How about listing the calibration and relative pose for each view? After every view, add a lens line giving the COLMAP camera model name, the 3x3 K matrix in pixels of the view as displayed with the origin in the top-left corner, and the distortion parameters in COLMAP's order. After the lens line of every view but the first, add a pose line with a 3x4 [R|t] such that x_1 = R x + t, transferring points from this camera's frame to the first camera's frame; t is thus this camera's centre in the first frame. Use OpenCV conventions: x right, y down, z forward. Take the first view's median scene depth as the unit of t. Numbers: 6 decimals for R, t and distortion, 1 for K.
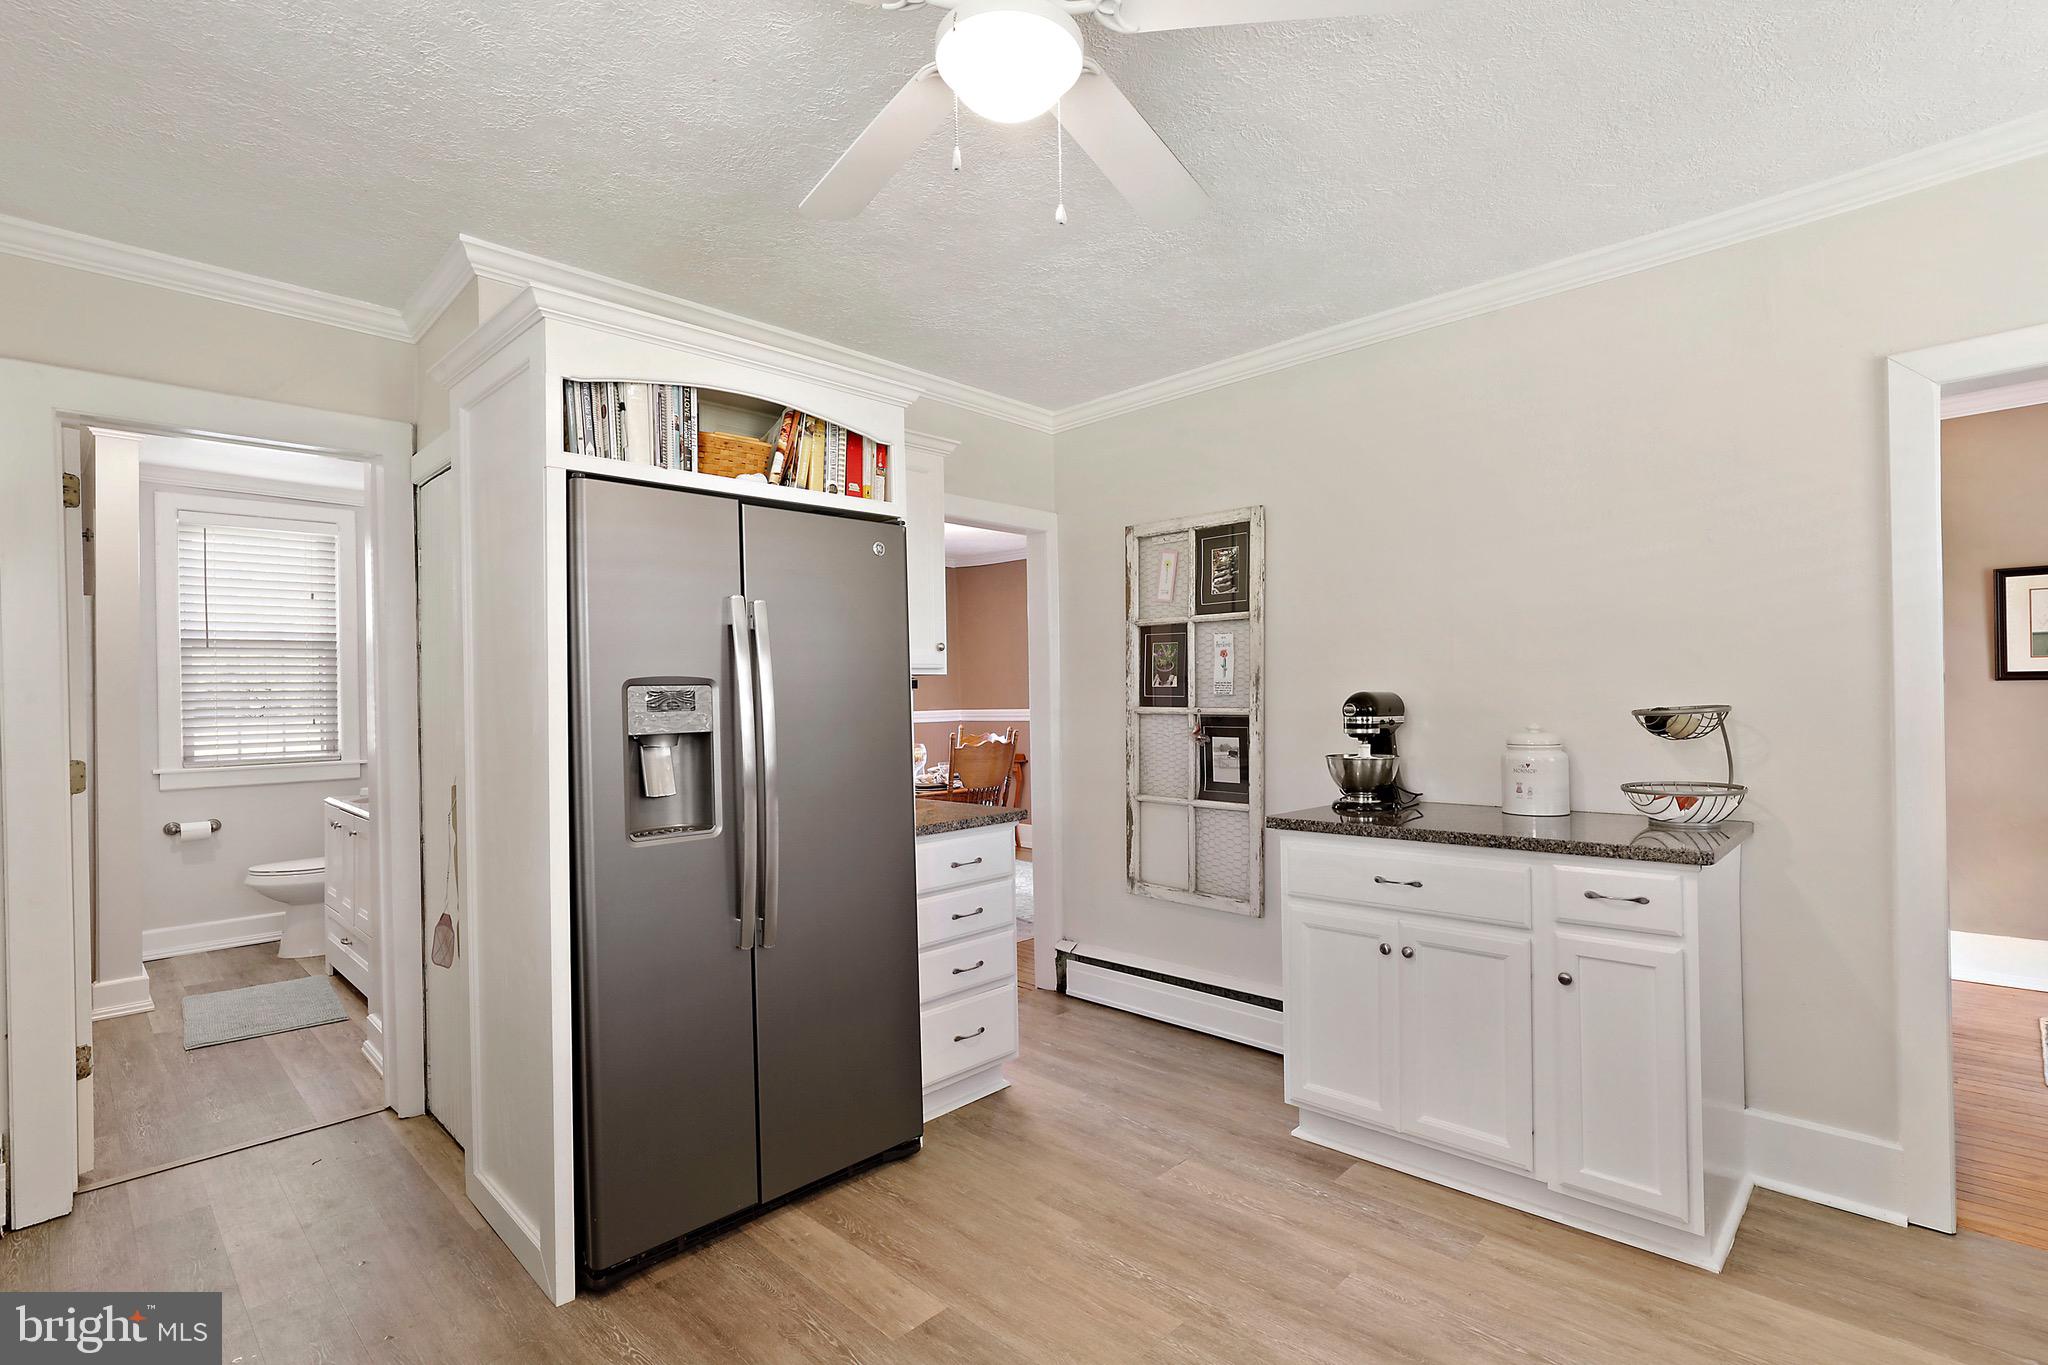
lens RADIAL K [[948.2, 0, 1009.2], [0, 948.2, 690.8], [0, 0, 1]] dist [-0.003276, -0.000026]
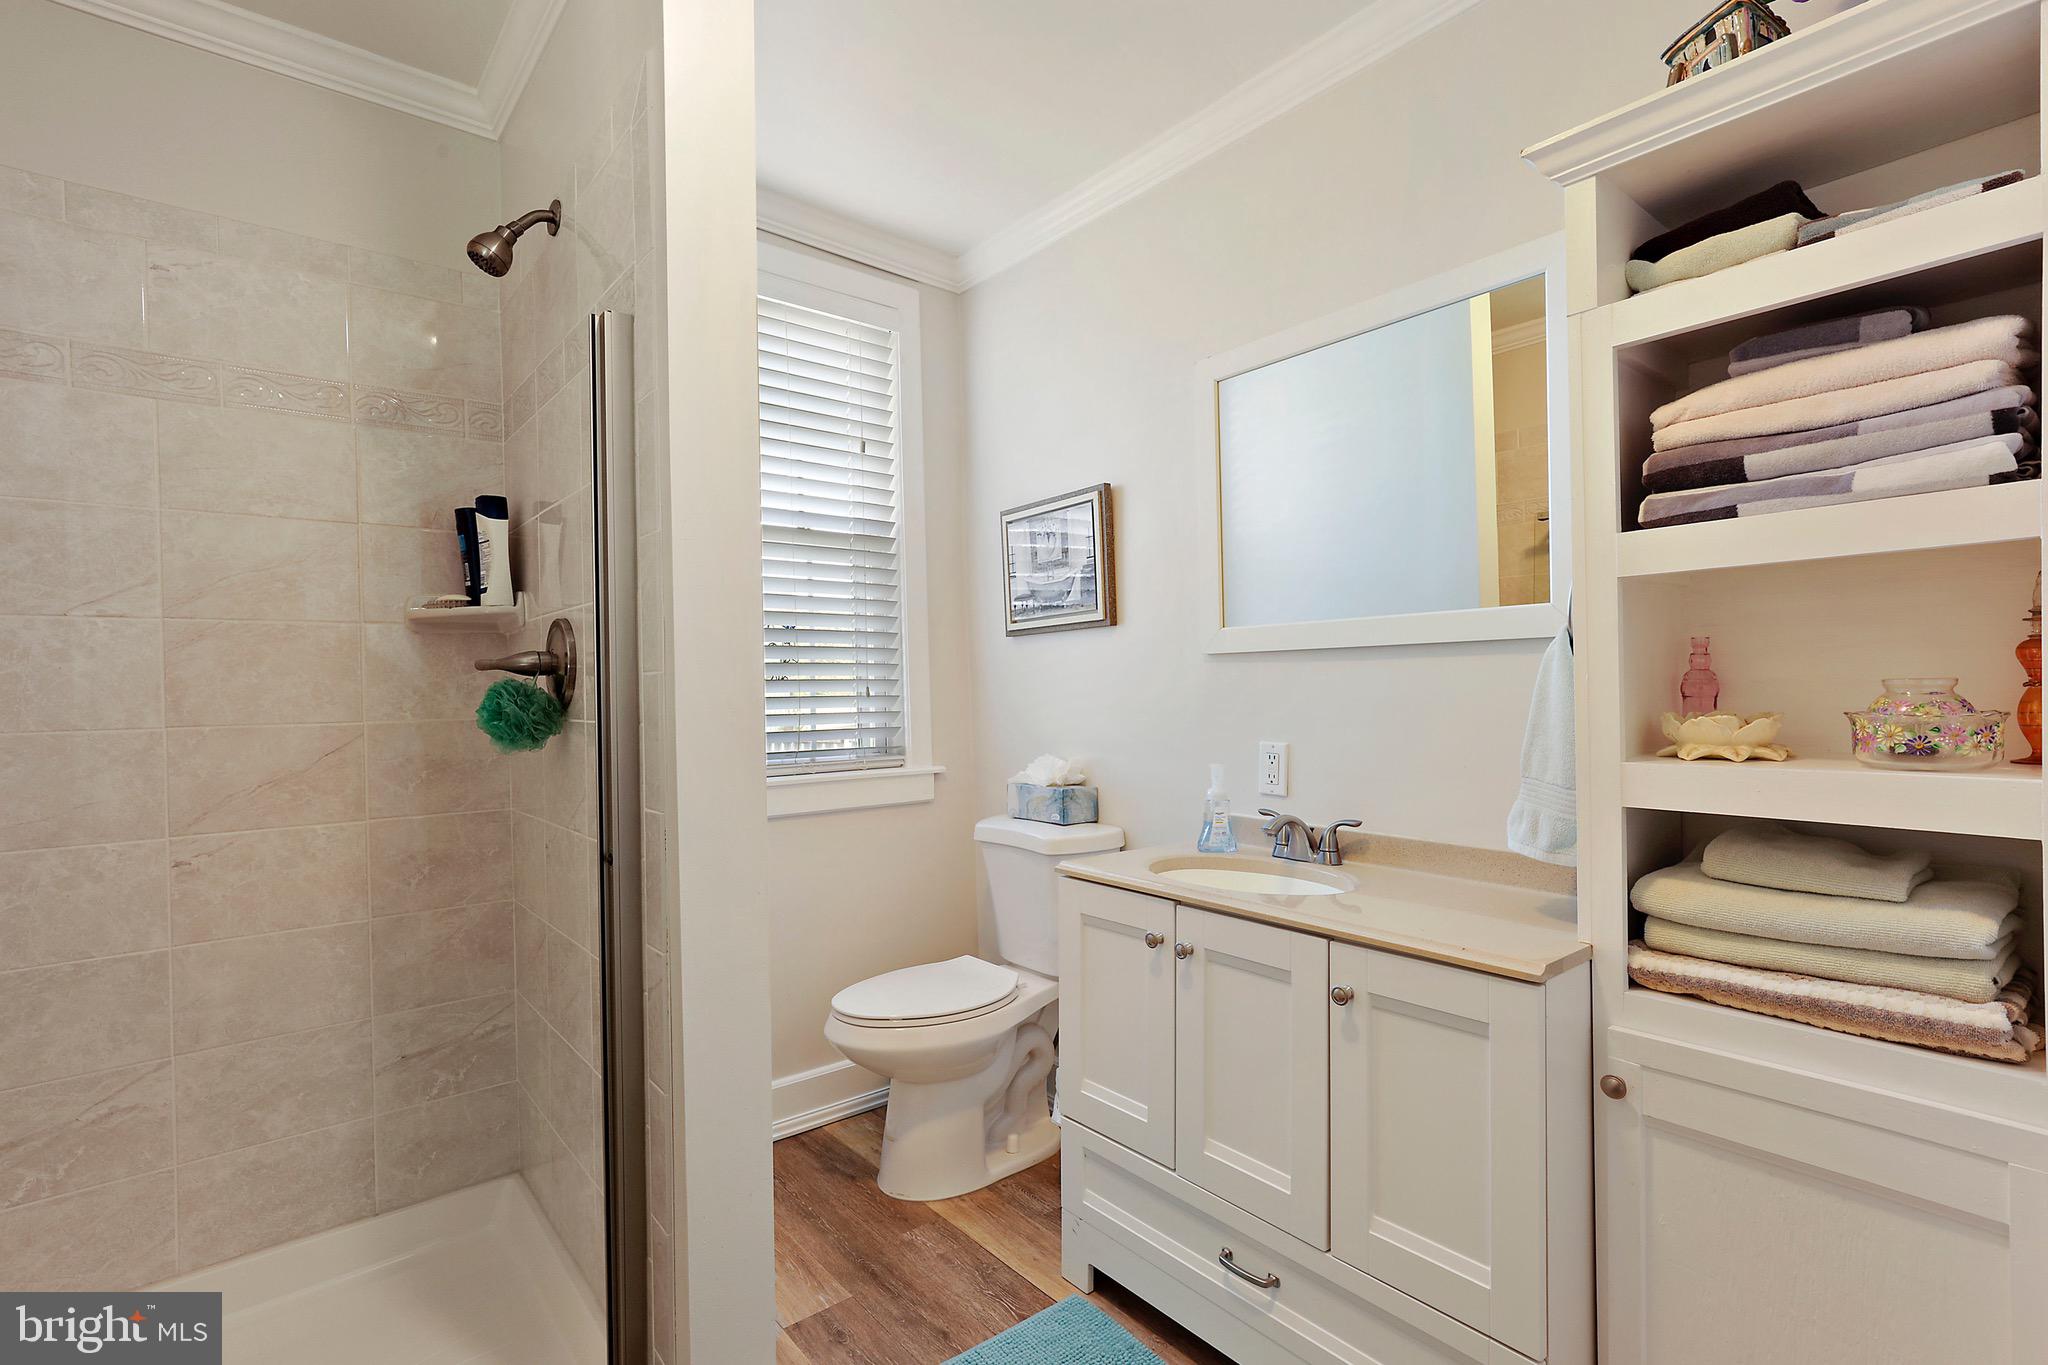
lens RADIAL K [[948.2, 0, 1017.8], [0, 948.2, 696.8], [0, 0, 1]] dist [-0.003276, -0.000026]
pose [[0.994858, 0.004685, -0.101169, -0.640954], [-0.003198, 0.999885, 0.014855, 0.029068], [0.101227, -0.014455, 0.994758, 0.530120]]
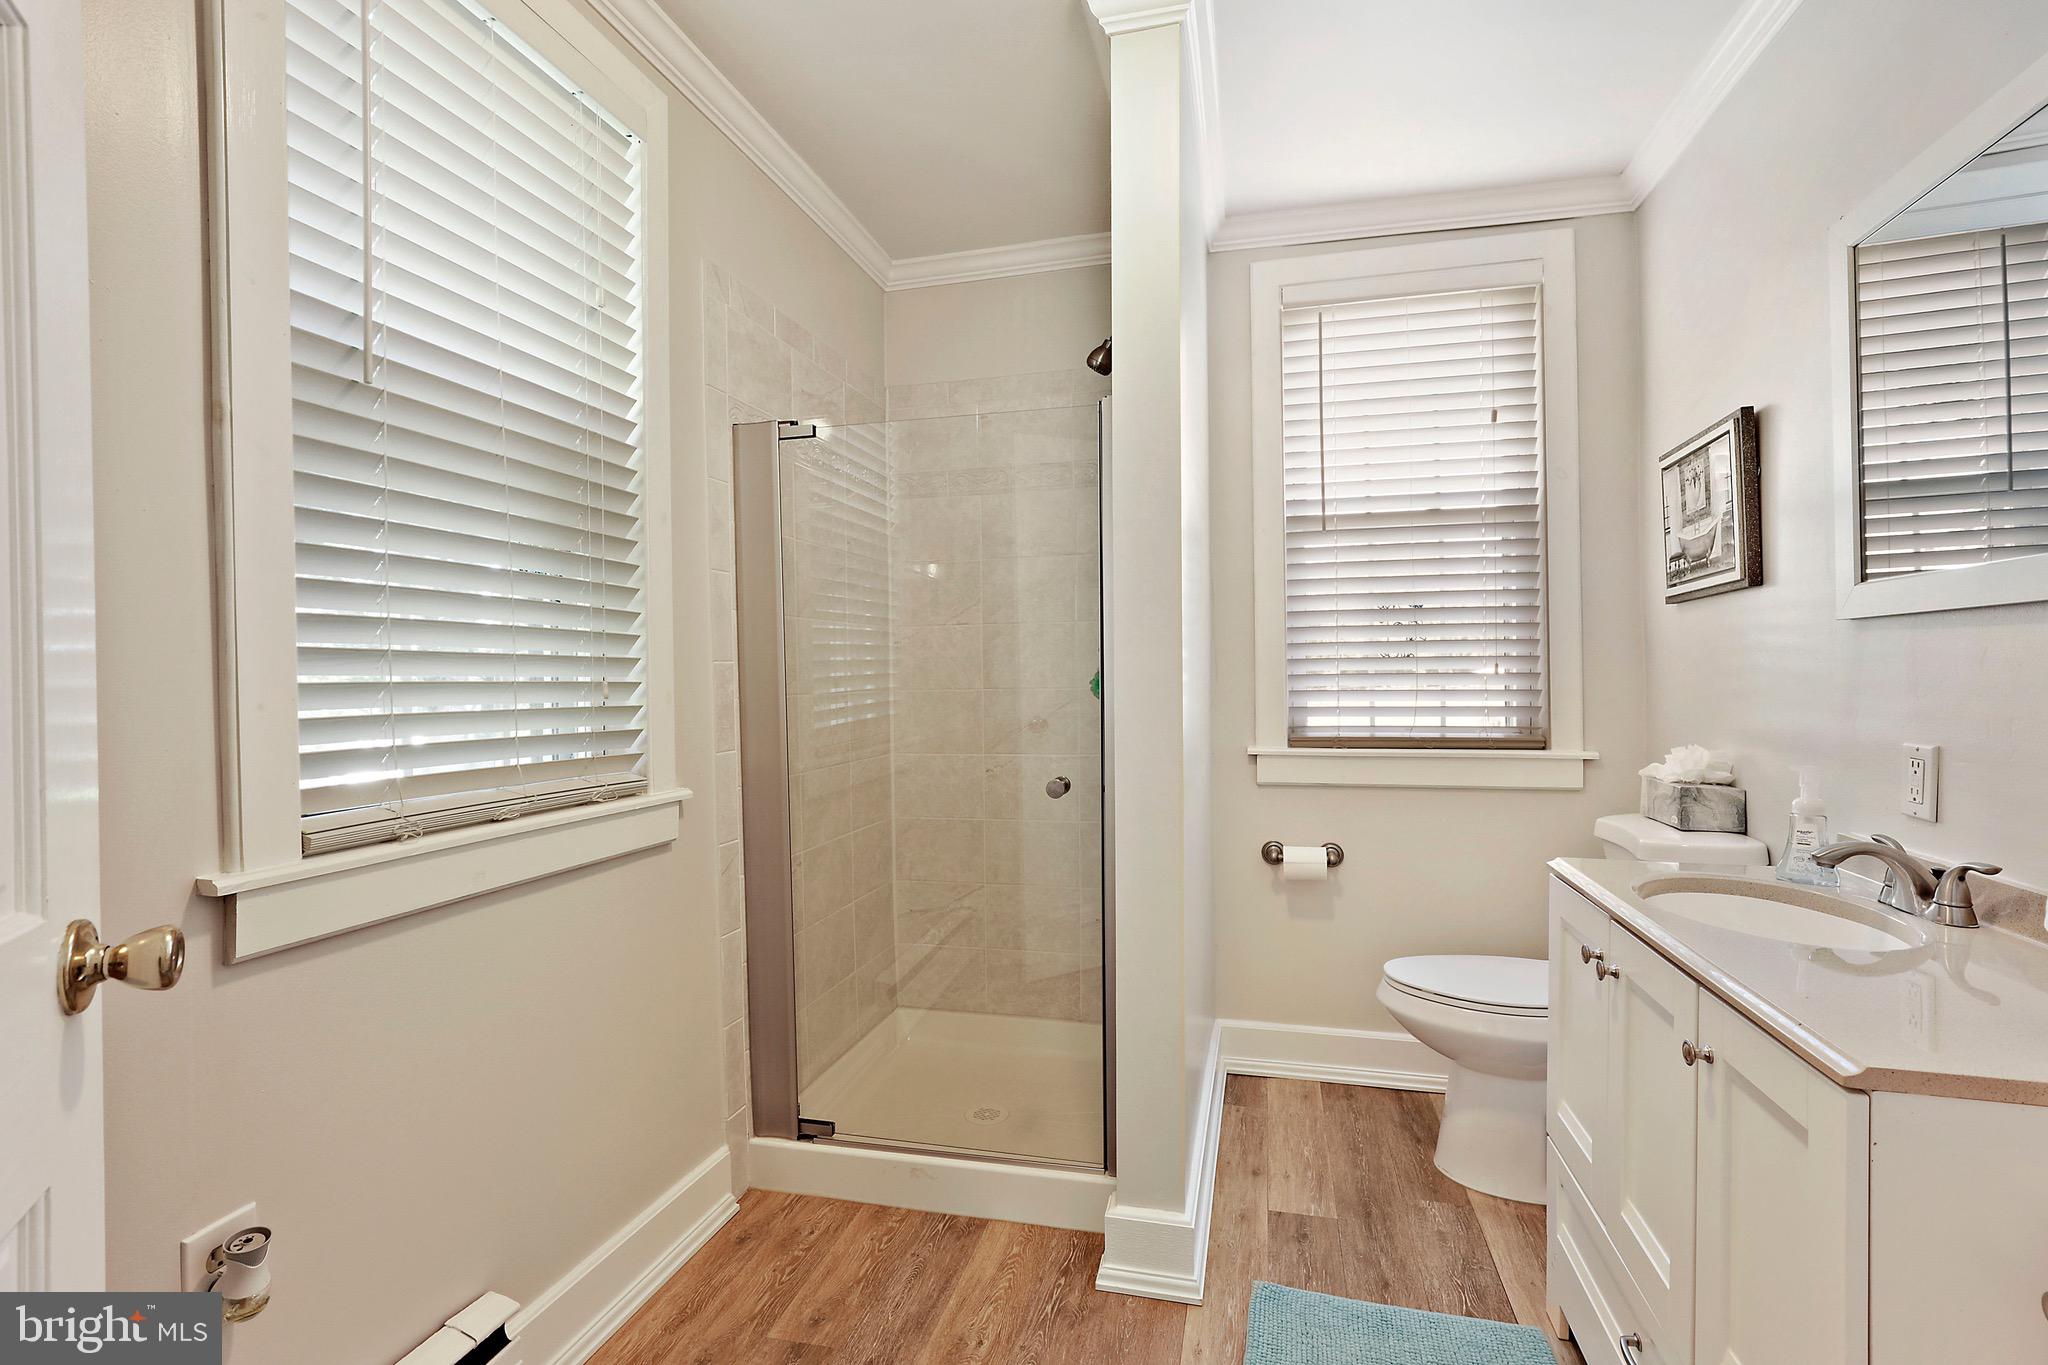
lens RADIAL K [[948.2, 0, 1024.5], [0, 948.2, 677.0], [0, 0, 1]] dist [-0.003276, -0.000026]
pose [[0.504575, 0.015249, -0.863233, -0.458443], [0.004389, 0.999786, 0.020226, 0.027304], [0.863357, -0.013994, 0.504400, 0.570716]]
